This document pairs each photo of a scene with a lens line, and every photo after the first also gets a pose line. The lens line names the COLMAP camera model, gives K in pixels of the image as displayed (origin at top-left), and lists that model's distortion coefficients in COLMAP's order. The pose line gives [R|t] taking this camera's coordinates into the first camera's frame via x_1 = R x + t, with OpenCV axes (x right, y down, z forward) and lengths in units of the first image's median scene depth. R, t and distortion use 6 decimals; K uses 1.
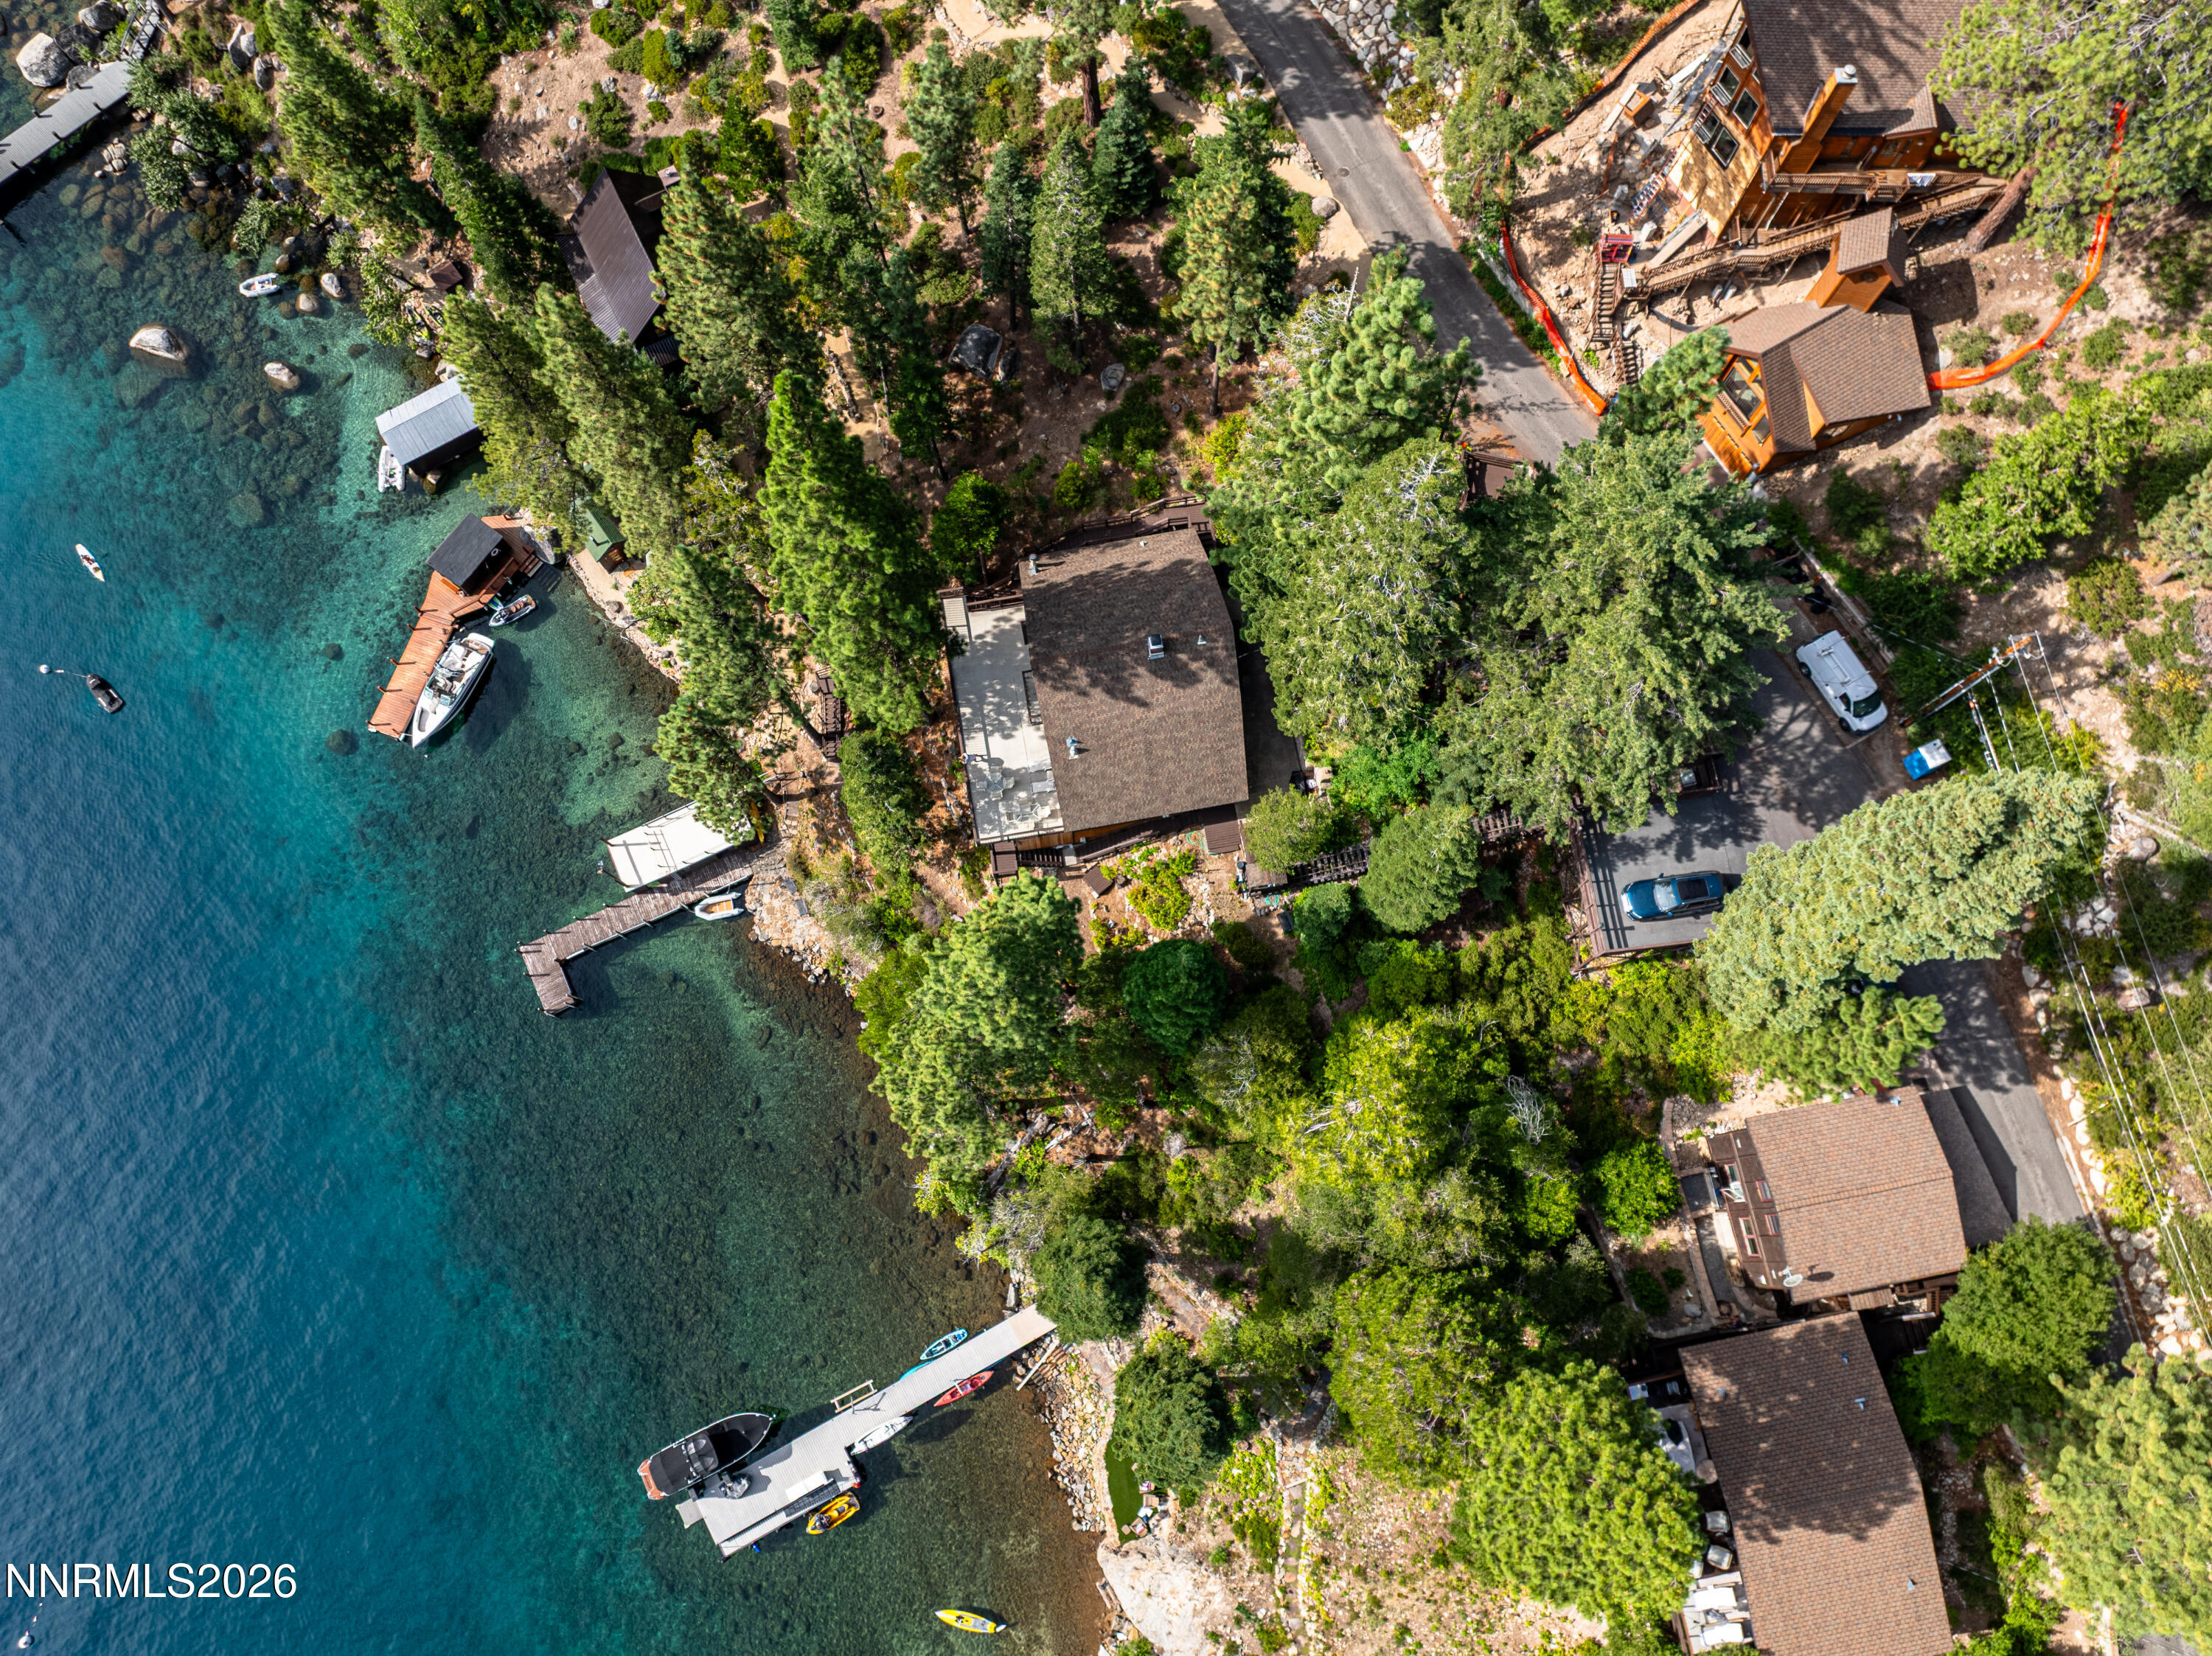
lens RADIAL K [[1561.5, 0, 1108.3], [0, 1561.5, 828.3], [0, 0, 1]] dist [-0.041416, 0.008338]
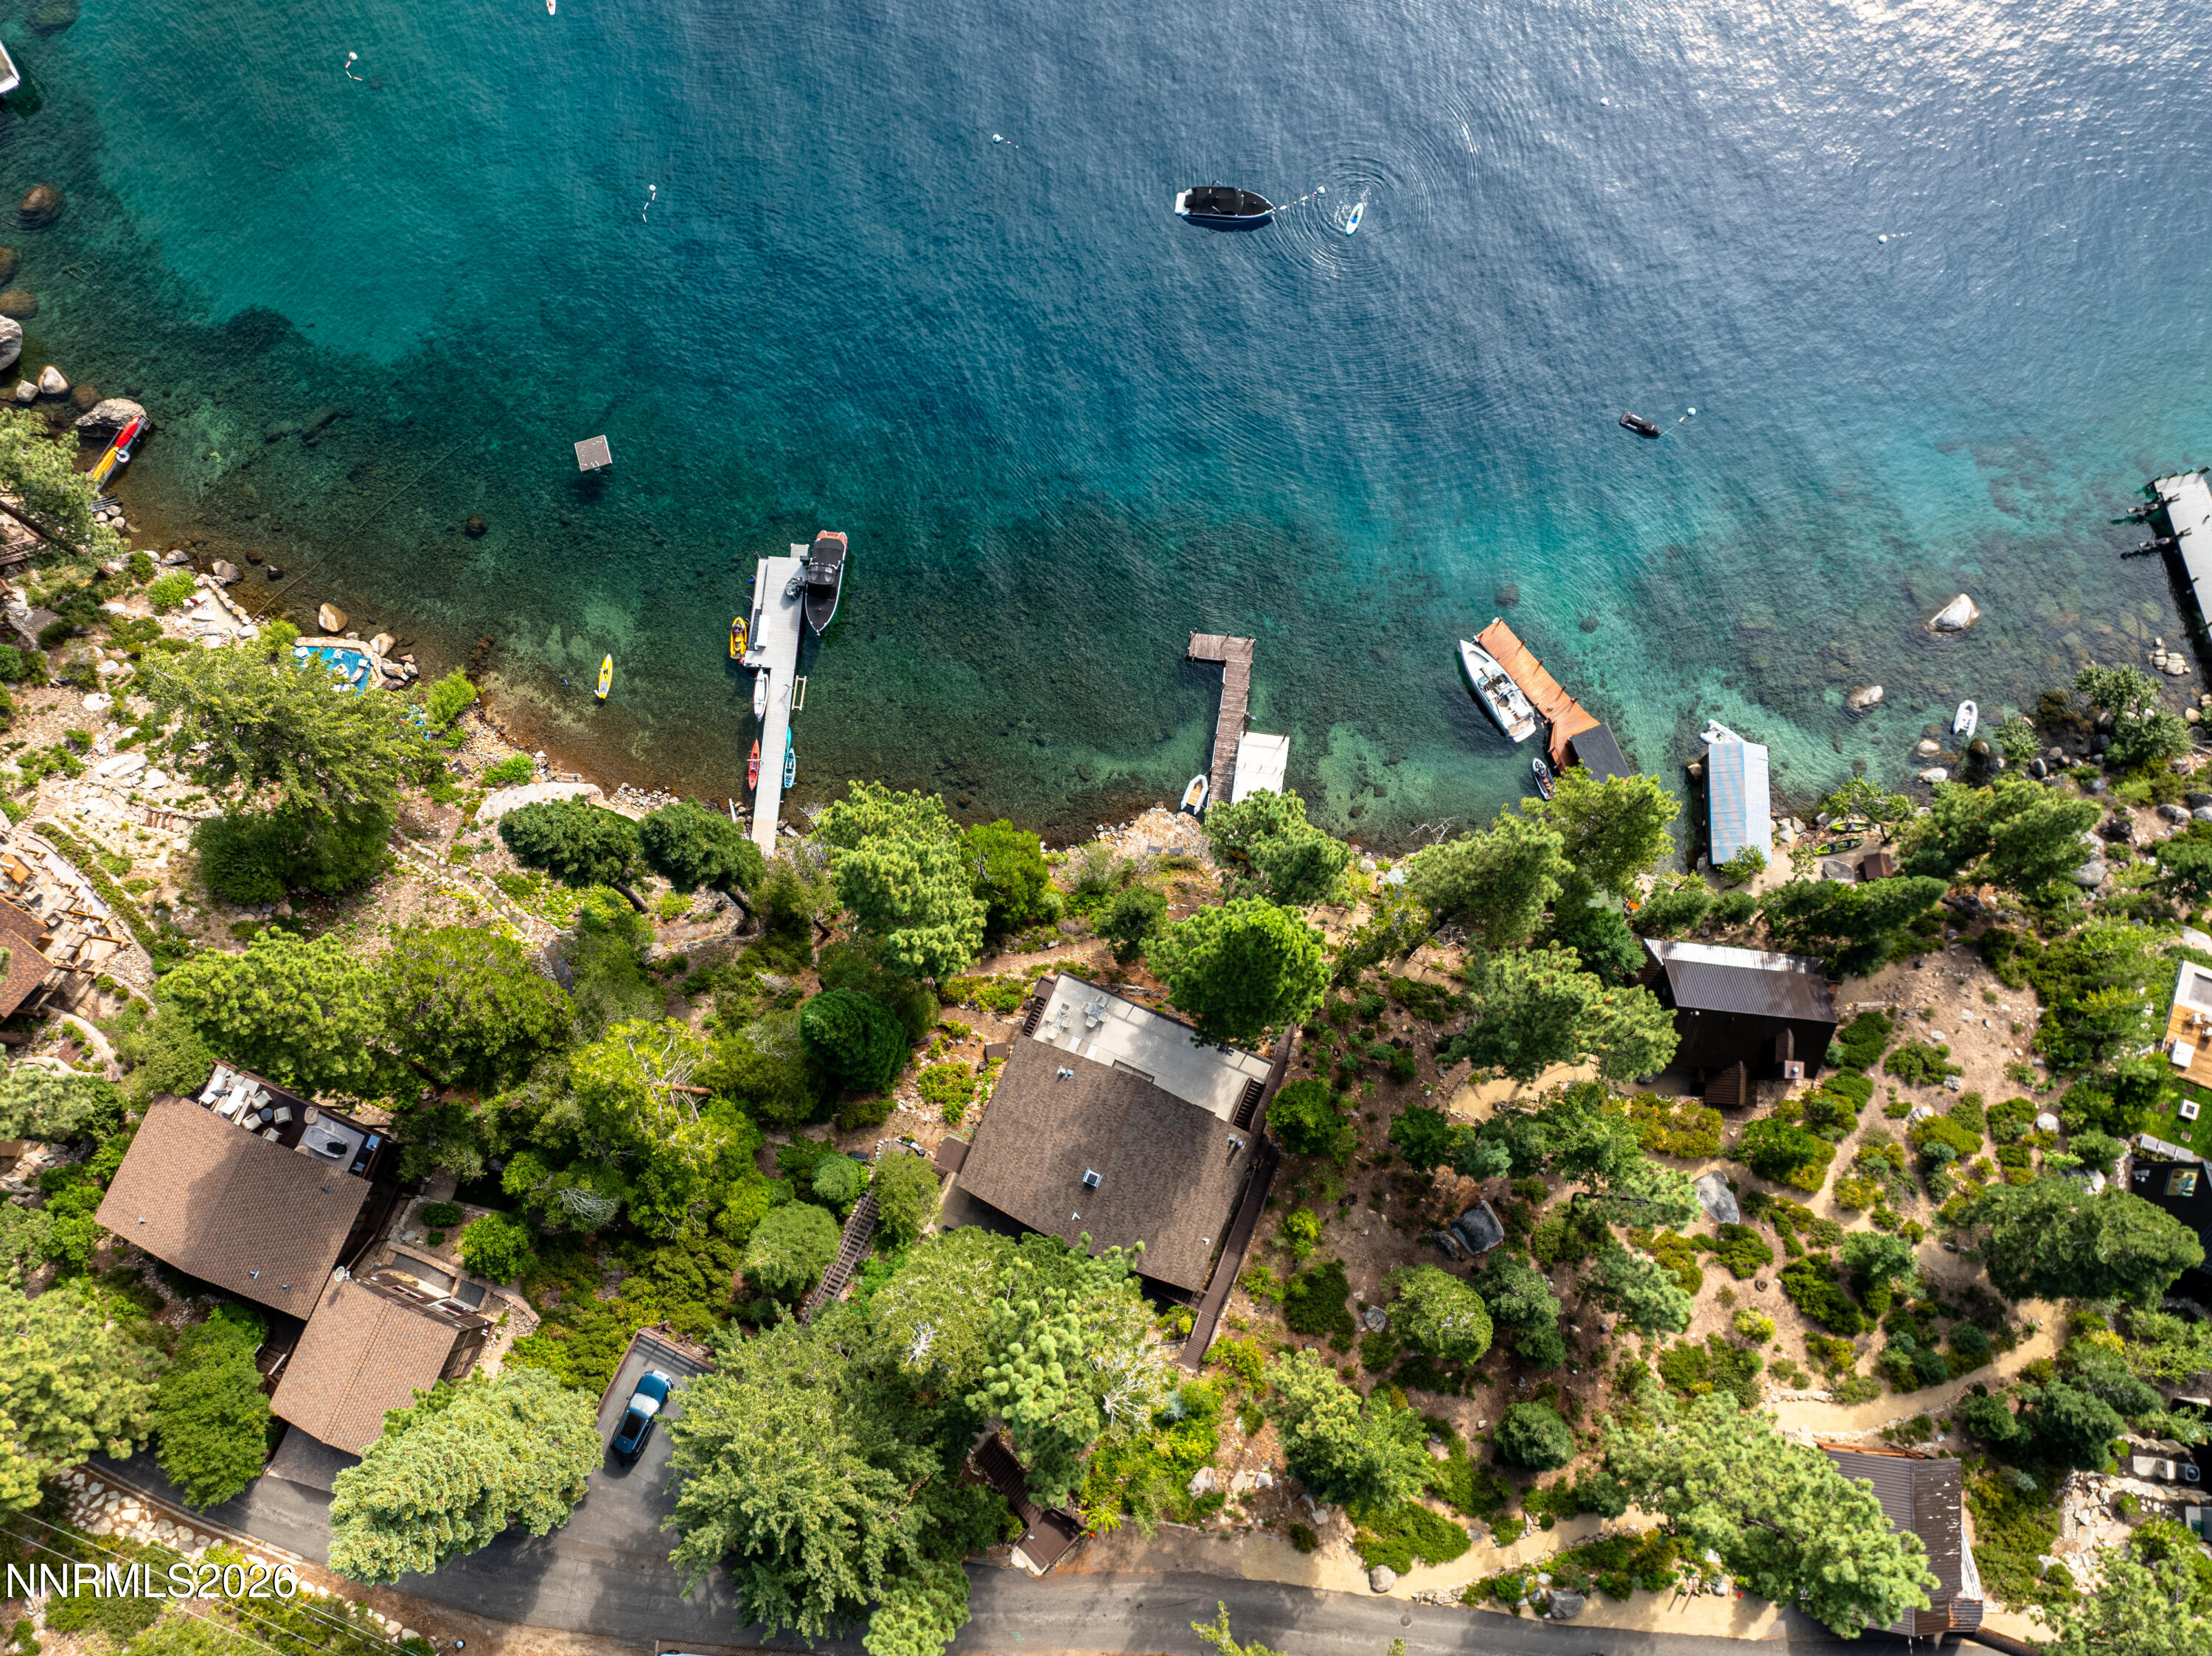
lens RADIAL K [[1600.9, 0, 1106.5], [0, 1600.9, 838.3], [0, 0, 1]] dist [-0.033713, -0.003668]
pose [[-0.545159, 0.825627, -0.145401, -0.008672], [-0.805282, -0.467511, 0.364630, -0.356842], [0.233072, 0.315871, 0.919730, -0.120356]]
